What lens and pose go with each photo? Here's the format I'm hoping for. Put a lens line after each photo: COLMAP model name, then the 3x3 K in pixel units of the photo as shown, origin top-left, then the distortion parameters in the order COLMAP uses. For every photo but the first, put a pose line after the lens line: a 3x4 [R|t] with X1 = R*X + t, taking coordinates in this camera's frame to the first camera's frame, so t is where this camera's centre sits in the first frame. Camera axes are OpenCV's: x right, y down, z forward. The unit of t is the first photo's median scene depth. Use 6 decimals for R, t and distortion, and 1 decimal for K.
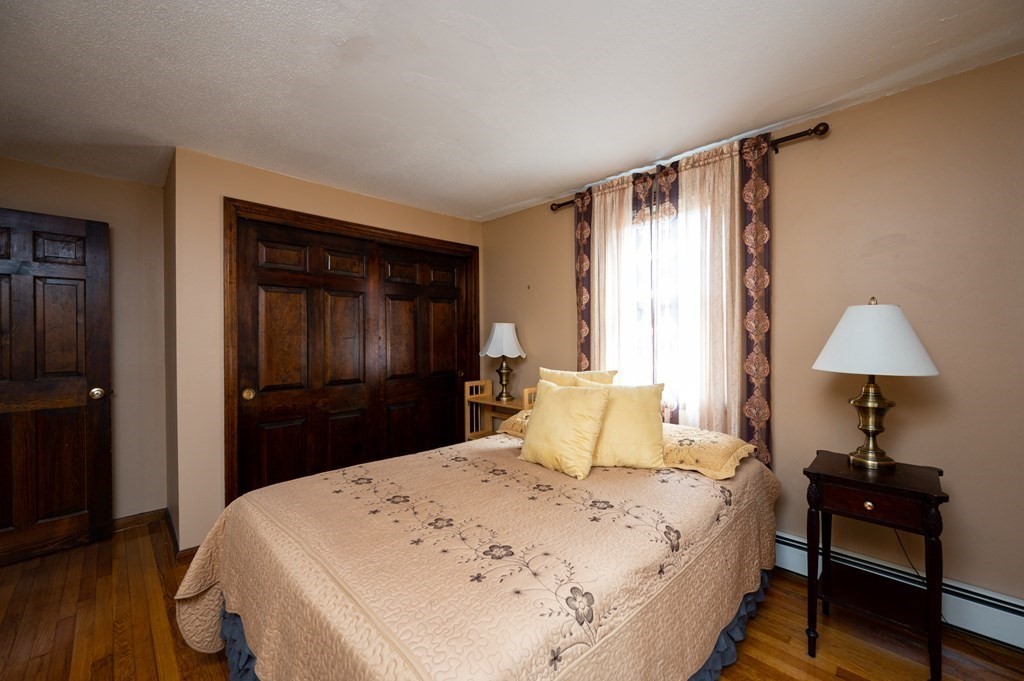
lens RADIAL K [[422.3, 0, 512.0], [0, 422.3, 340.5], [0, 0, 1]] dist [-0.000075, -0.000056]
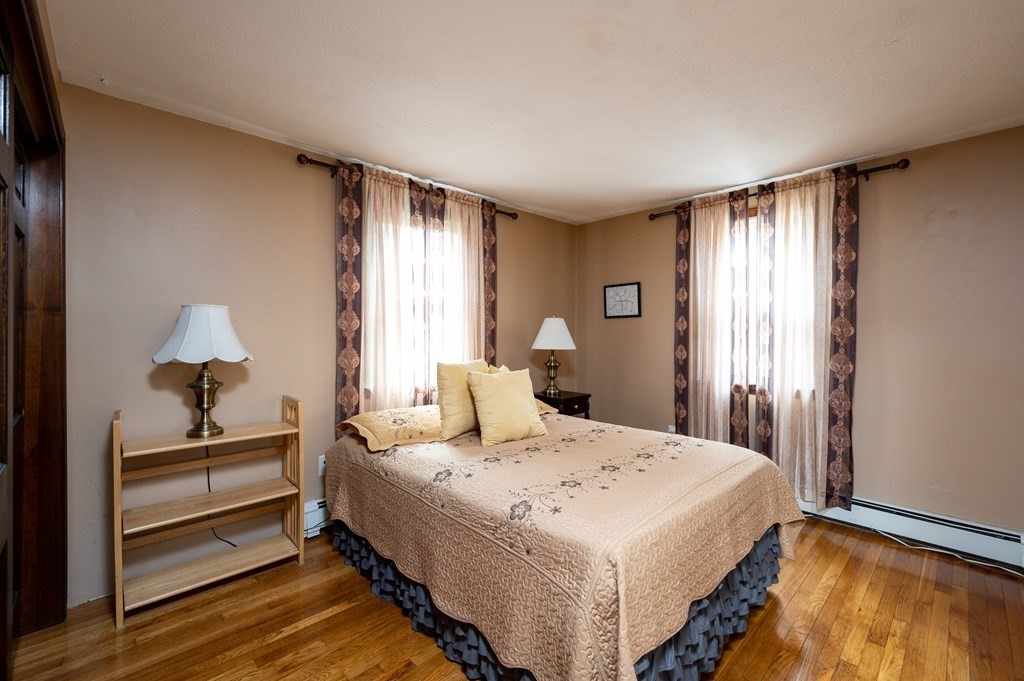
lens RADIAL K [[422.3, 0, 512.0], [0, 422.3, 340.5], [0, 0, 1]] dist [-0.000075, -0.000056]
pose [[0.013104, -0.011837, 0.999844, -0.806760], [0.005167, 0.999917, 0.011771, 0.004799], [-0.999901, 0.005012, 0.013164, 0.750719]]
